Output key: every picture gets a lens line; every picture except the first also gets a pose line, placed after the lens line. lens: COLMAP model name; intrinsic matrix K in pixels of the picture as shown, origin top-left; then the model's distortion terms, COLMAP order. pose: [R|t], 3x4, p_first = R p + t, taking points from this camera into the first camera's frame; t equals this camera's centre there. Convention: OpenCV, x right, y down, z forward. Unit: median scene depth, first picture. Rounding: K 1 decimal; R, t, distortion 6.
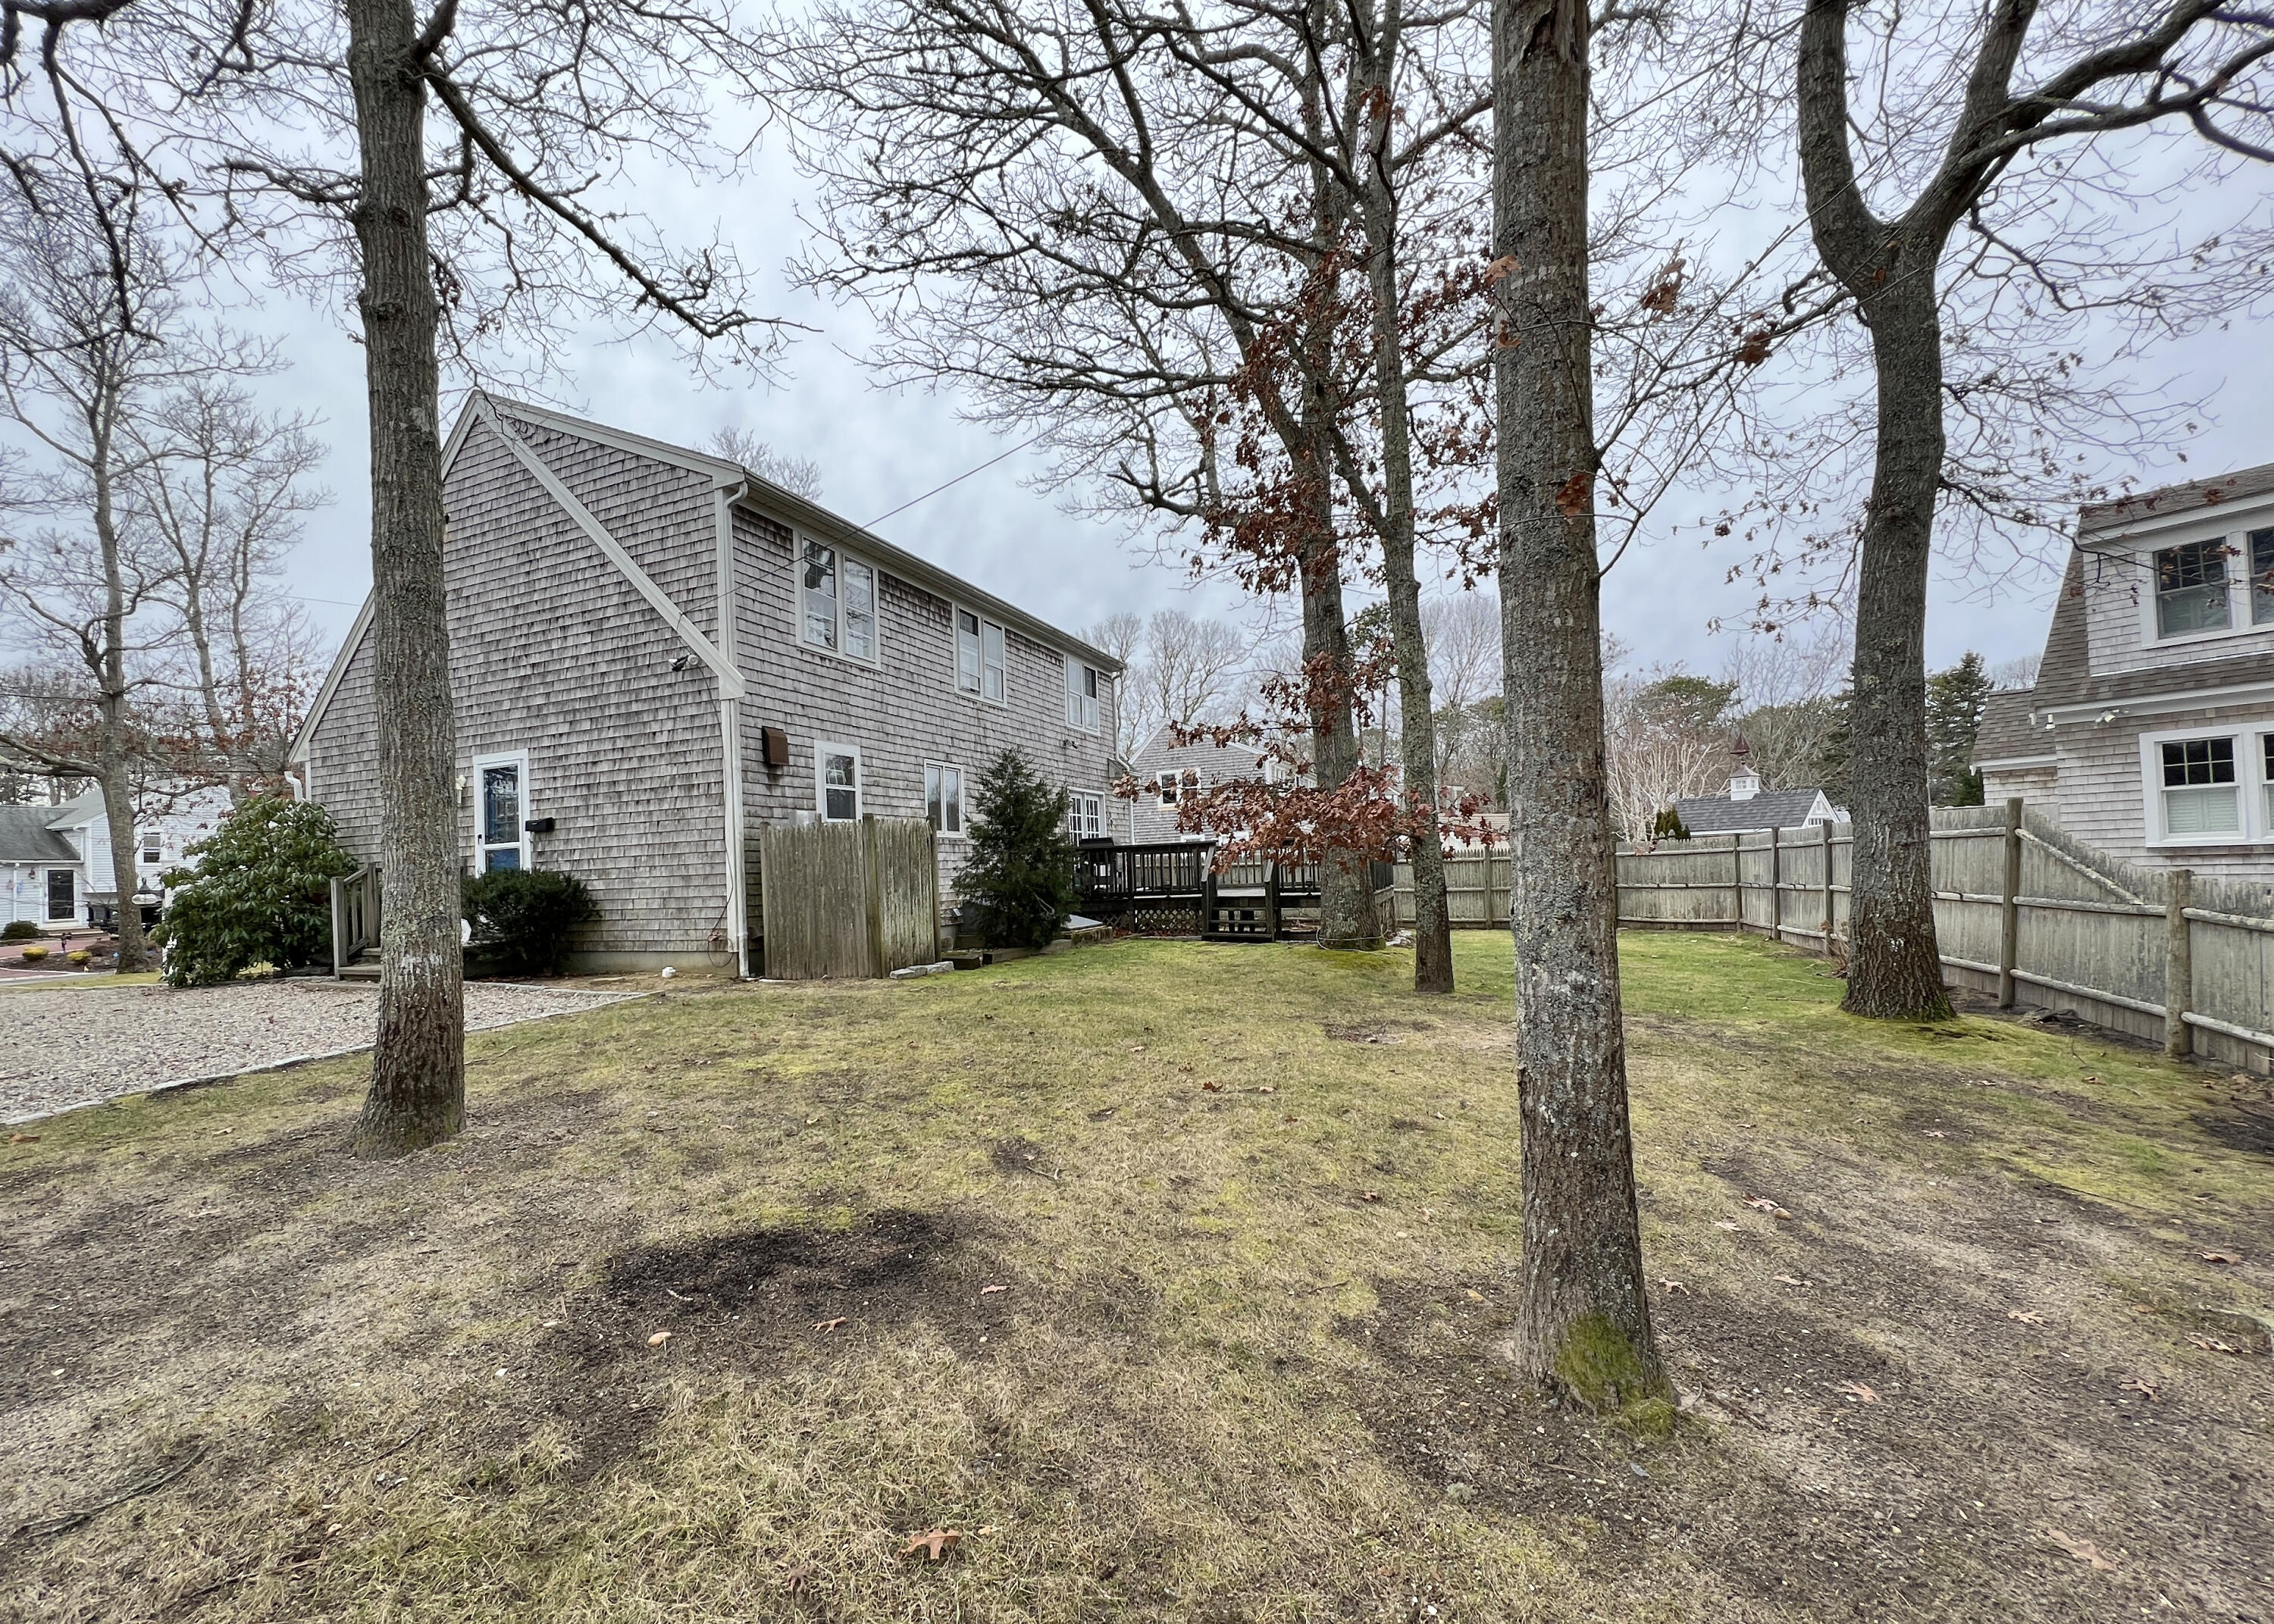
lens RADIAL K [[958.3, 0, 1067.3], [0, 958.3, 842.4], [0, 0, 1]] dist [-0.001123, -0.000065]
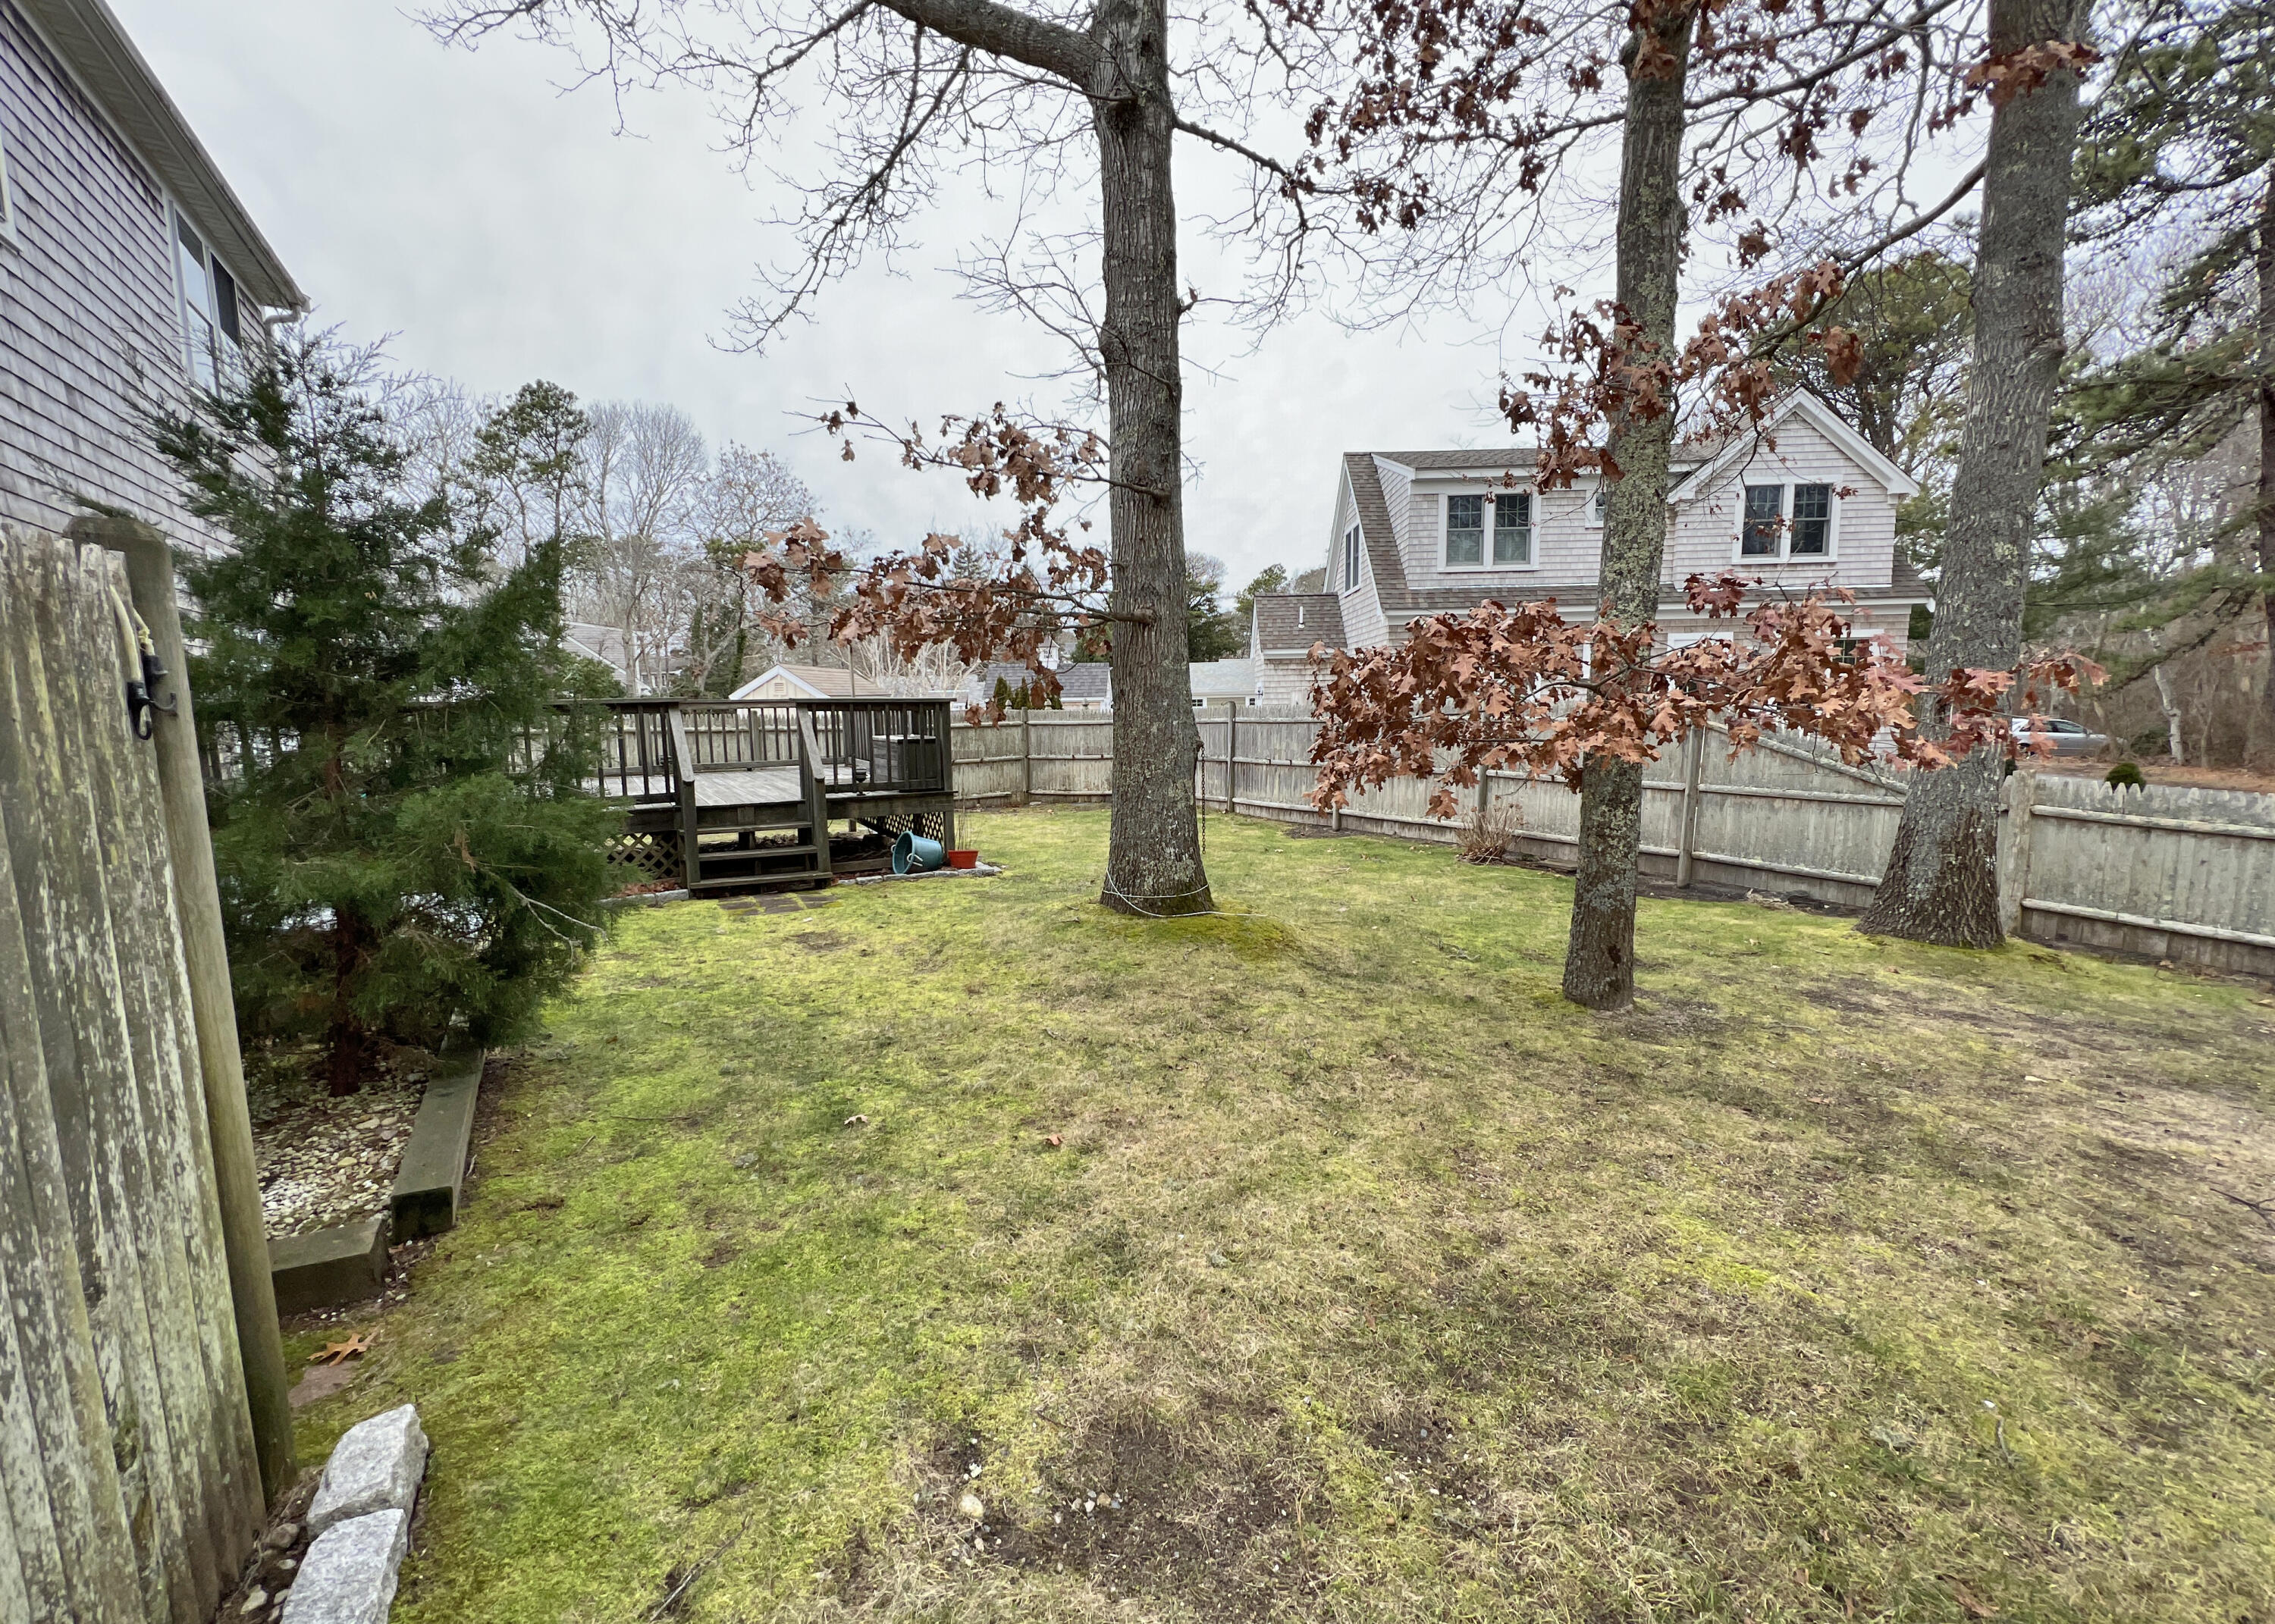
lens RADIAL K [[909.5, 0, 1134.2], [0, 909.5, 800.9], [0, 0, 1]] dist [0.002979, 0.000305]
pose [[0.563941, -0.064927, 0.823259, -0.158943], [-0.030398, 0.994597, 0.099263, -0.004711], [-0.825256, -0.081003, 0.558920, 0.732655]]
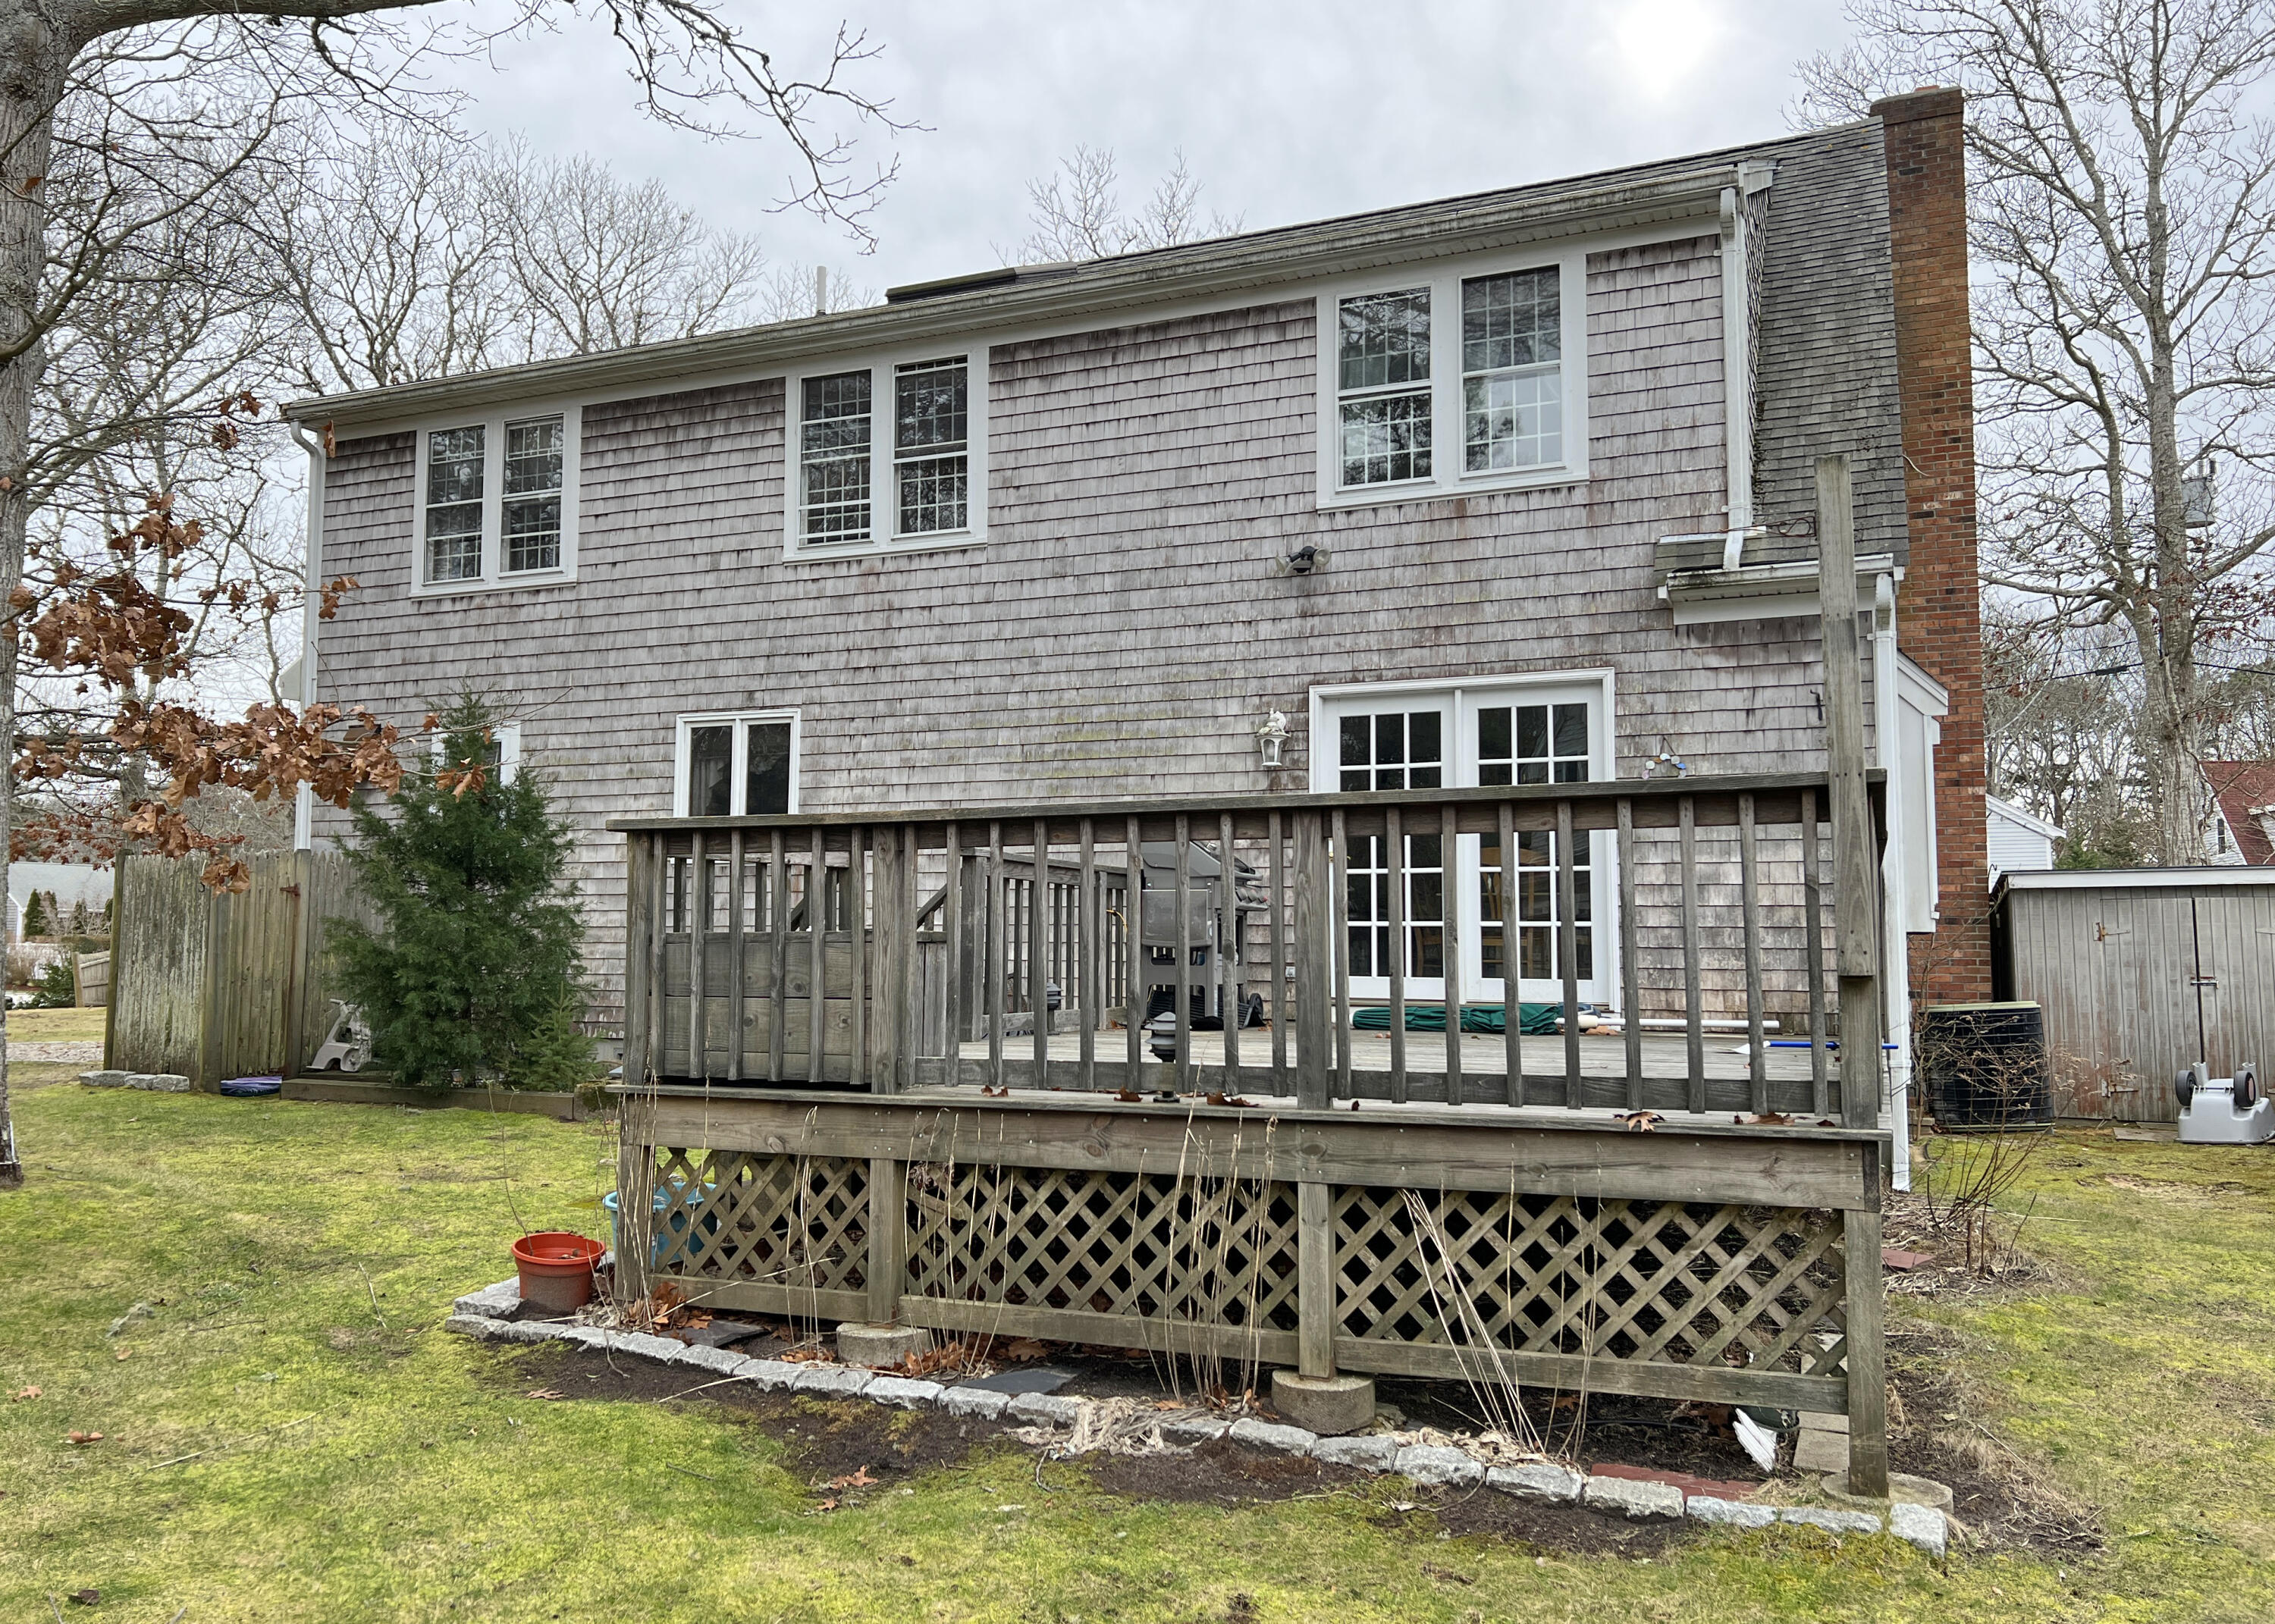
lens RADIAL K [[1732.8, 0, 1139.4], [0, 1732.8, 858.3], [0, 0, 1]] dist [0.075506, -0.073346]
pose [[0.021353, -0.019544, -0.999581, 0.965836], [0.023936, 0.999532, -0.019032, 0.018839], [0.999485, -0.023520, 0.021811, 1.464890]]
